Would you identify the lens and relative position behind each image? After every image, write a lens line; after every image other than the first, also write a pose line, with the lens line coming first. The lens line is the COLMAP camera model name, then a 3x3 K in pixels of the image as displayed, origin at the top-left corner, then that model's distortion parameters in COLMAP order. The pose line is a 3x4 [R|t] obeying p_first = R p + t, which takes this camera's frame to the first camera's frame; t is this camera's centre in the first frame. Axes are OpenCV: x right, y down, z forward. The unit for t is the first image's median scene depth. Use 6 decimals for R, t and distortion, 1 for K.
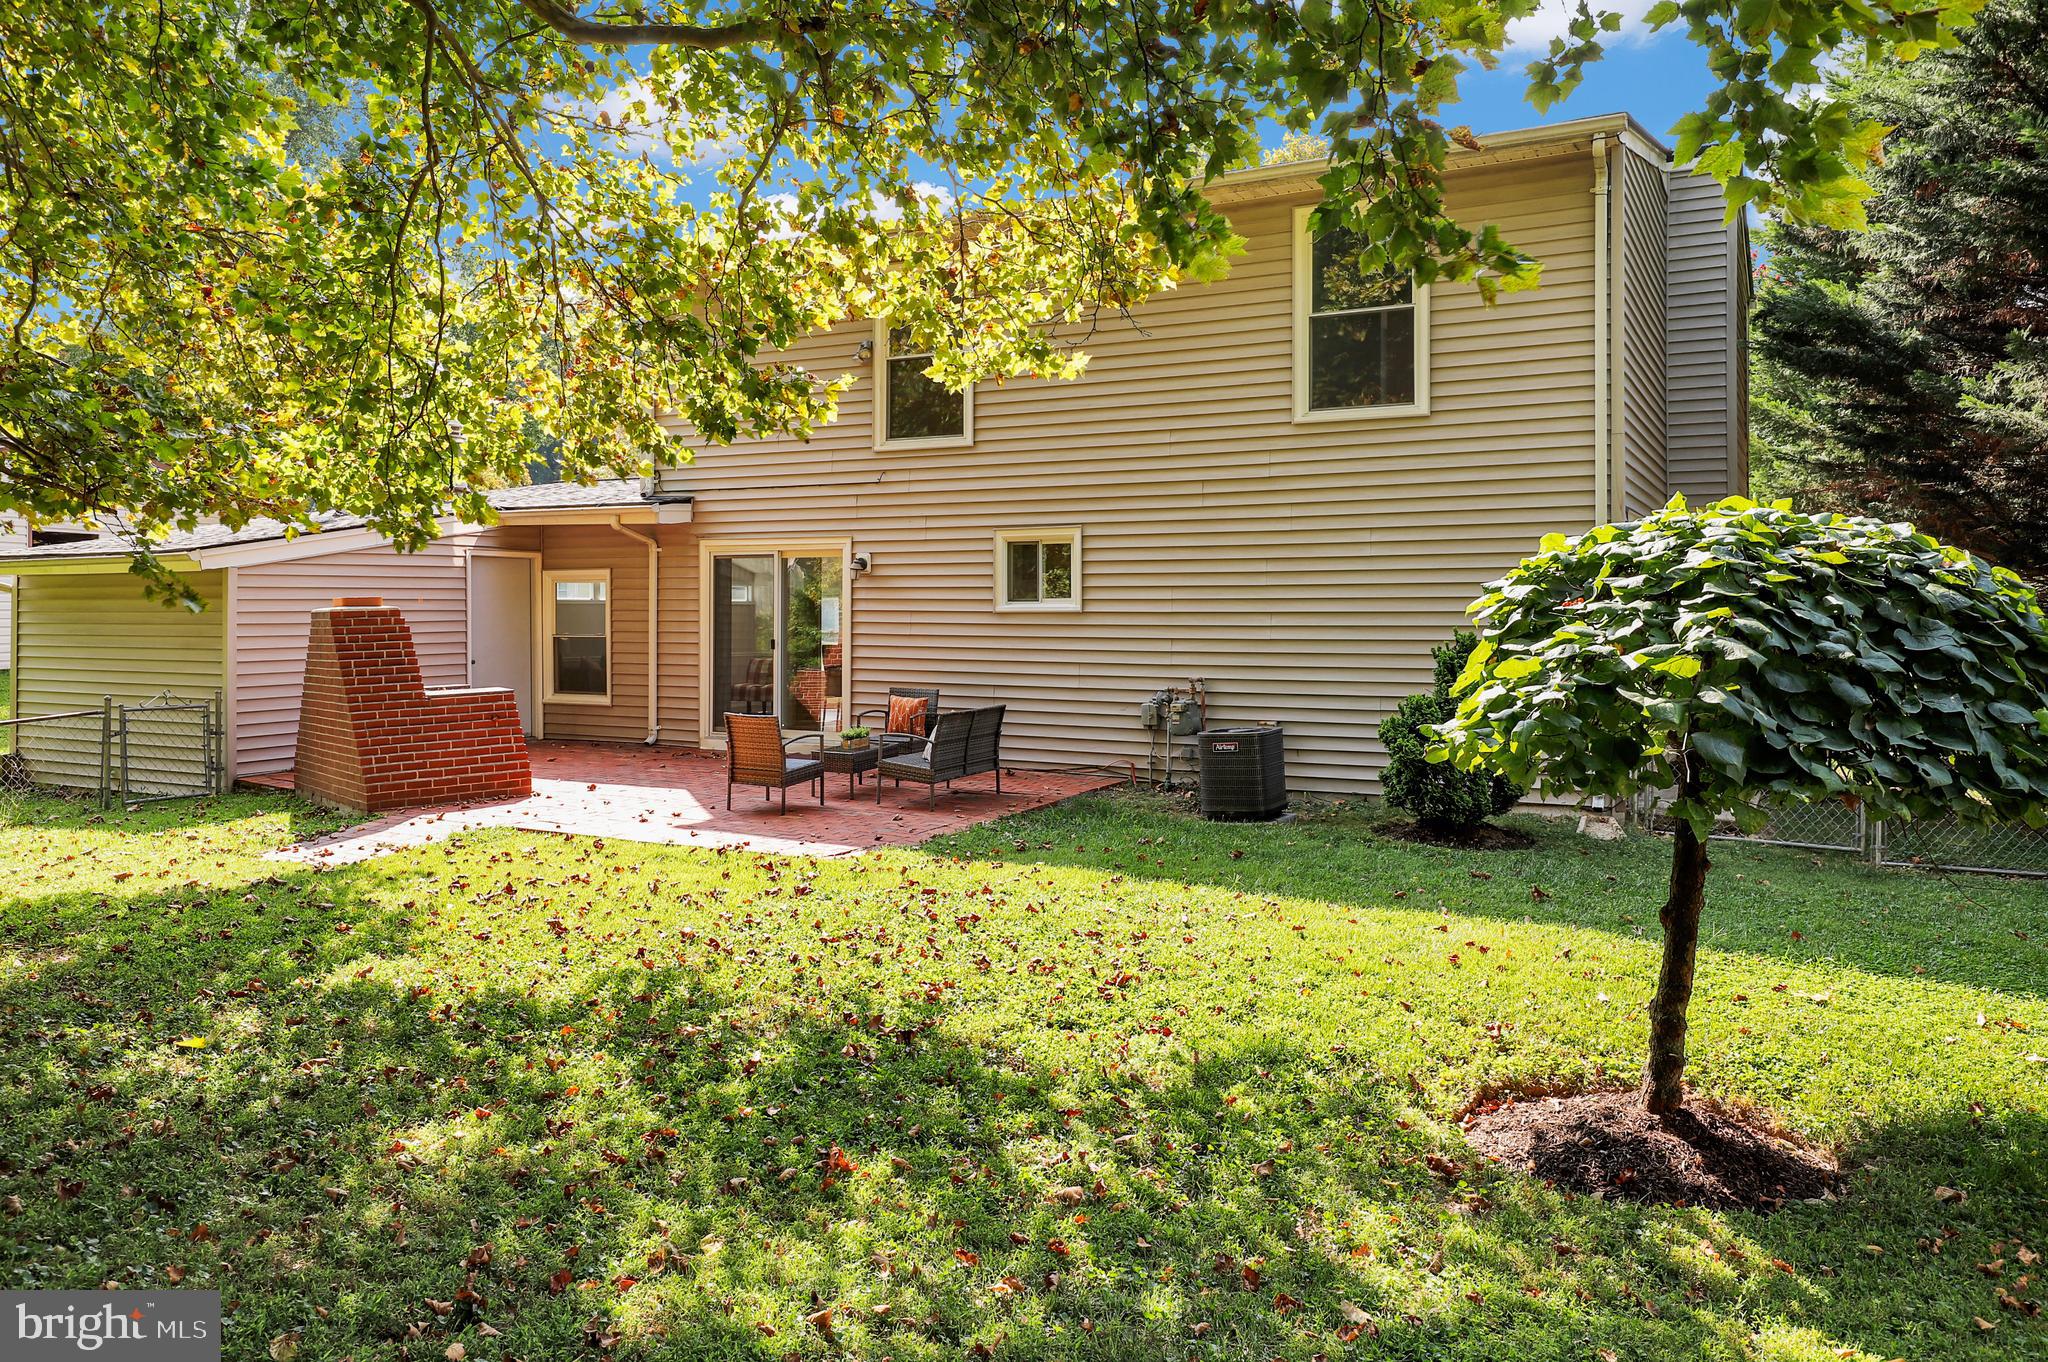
lens RADIAL K [[1467.6, 0, 1028.1], [0, 1467.6, 622.1], [0, 0, 1]] dist [0.008341, 0.002223]
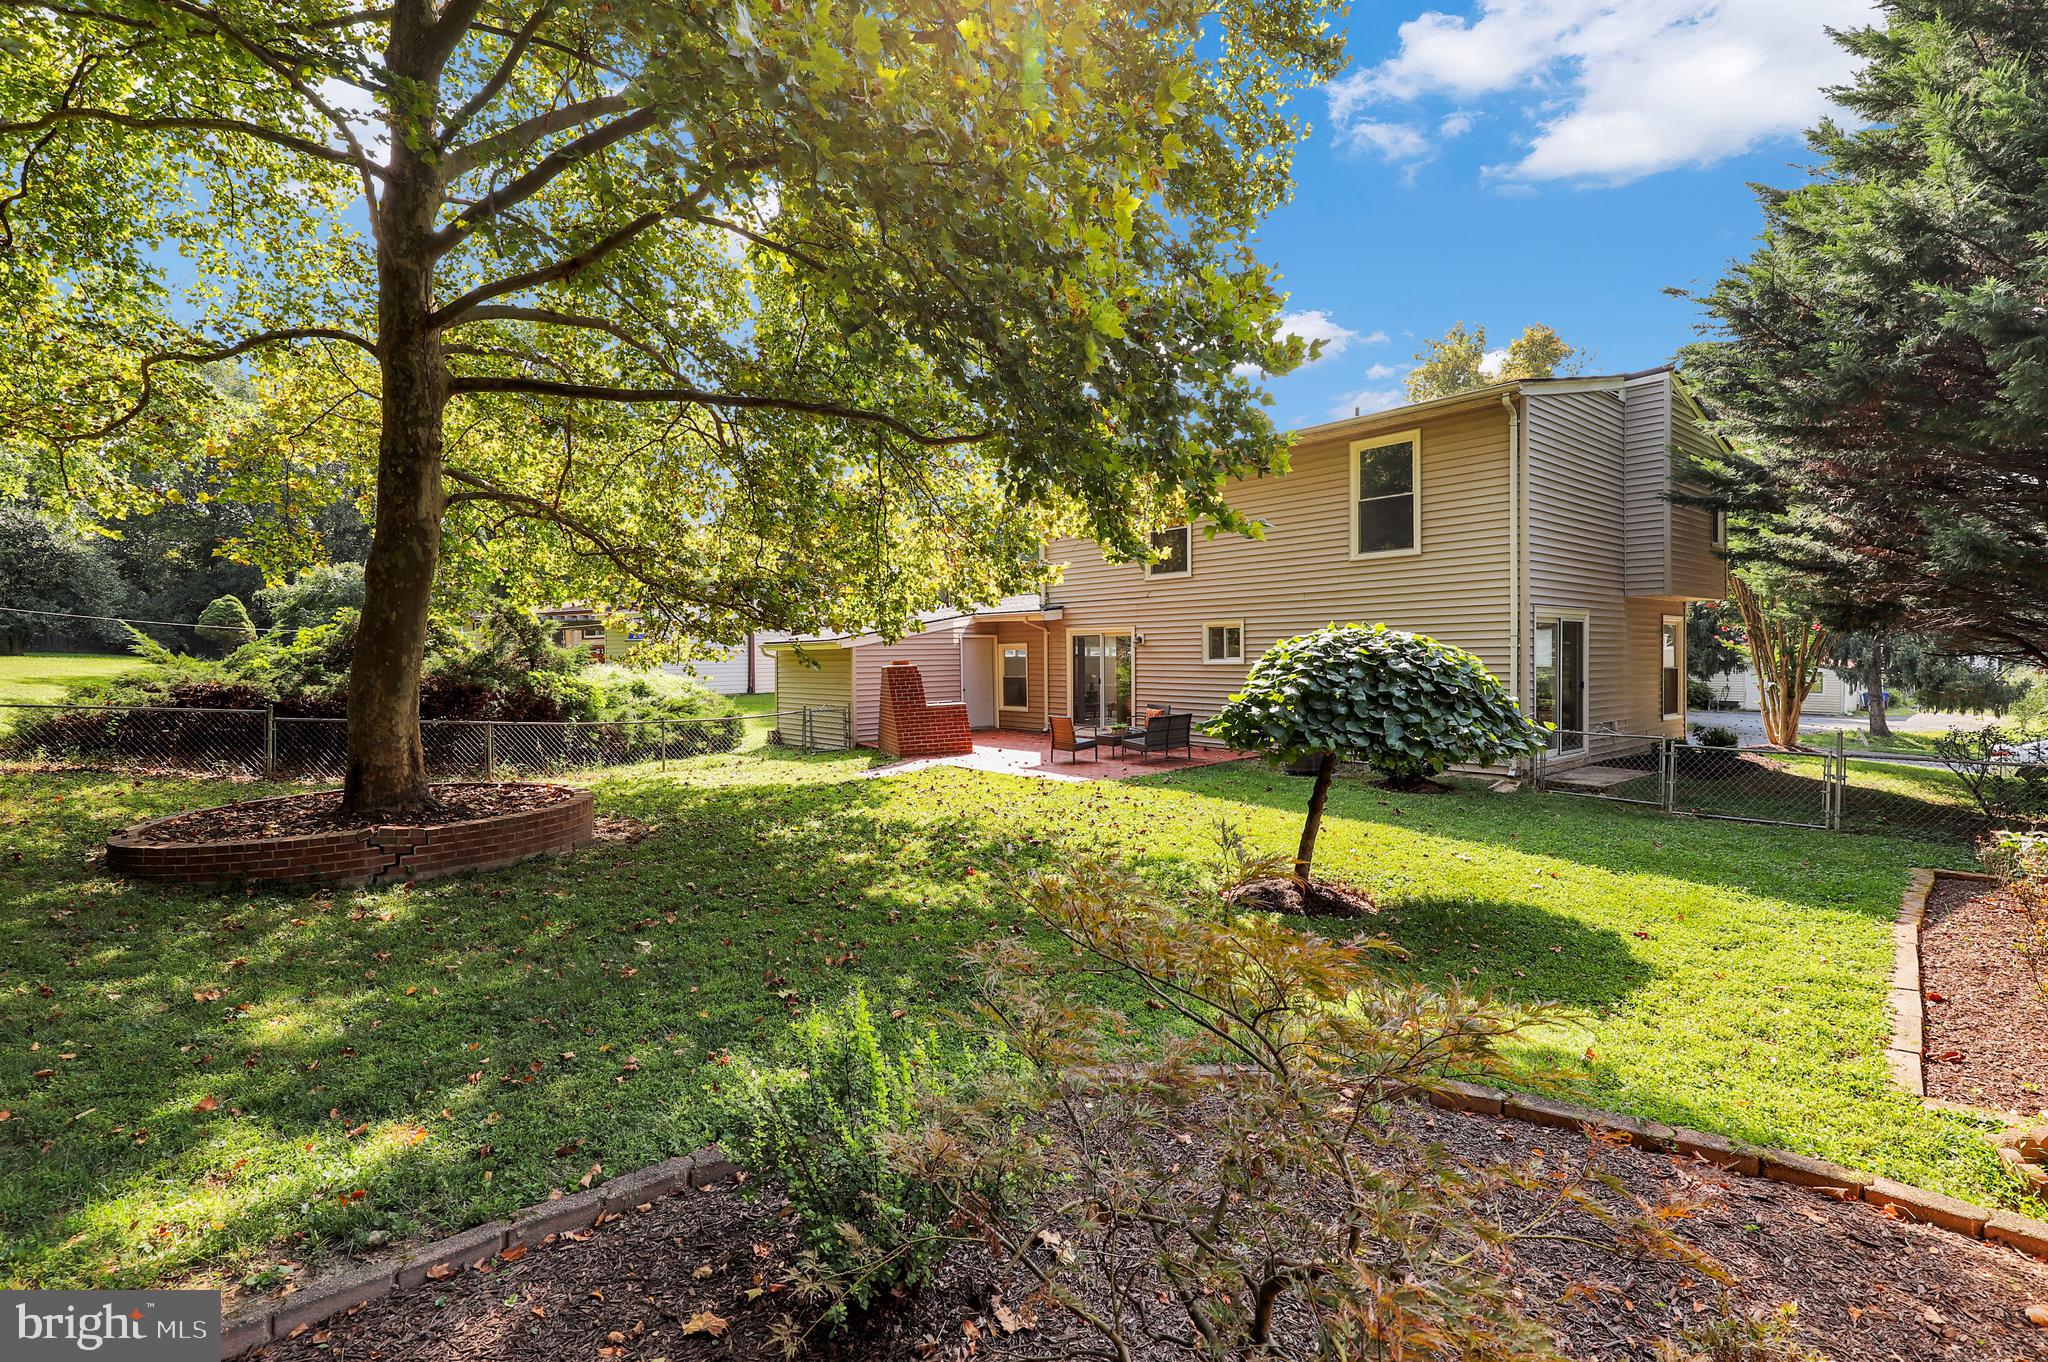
lens RADIAL K [[936.2, 0, 1024.0], [0, 936.2, 681.0], [0, 0, 1]] dist [-0.001695, -0.000230]
pose [[0.929022, -0.000208, -0.370024, 0.242997], [0.007429, 0.999809, 0.018089, -0.010798], [0.369950, -0.019554, 0.928846, -0.237563]]
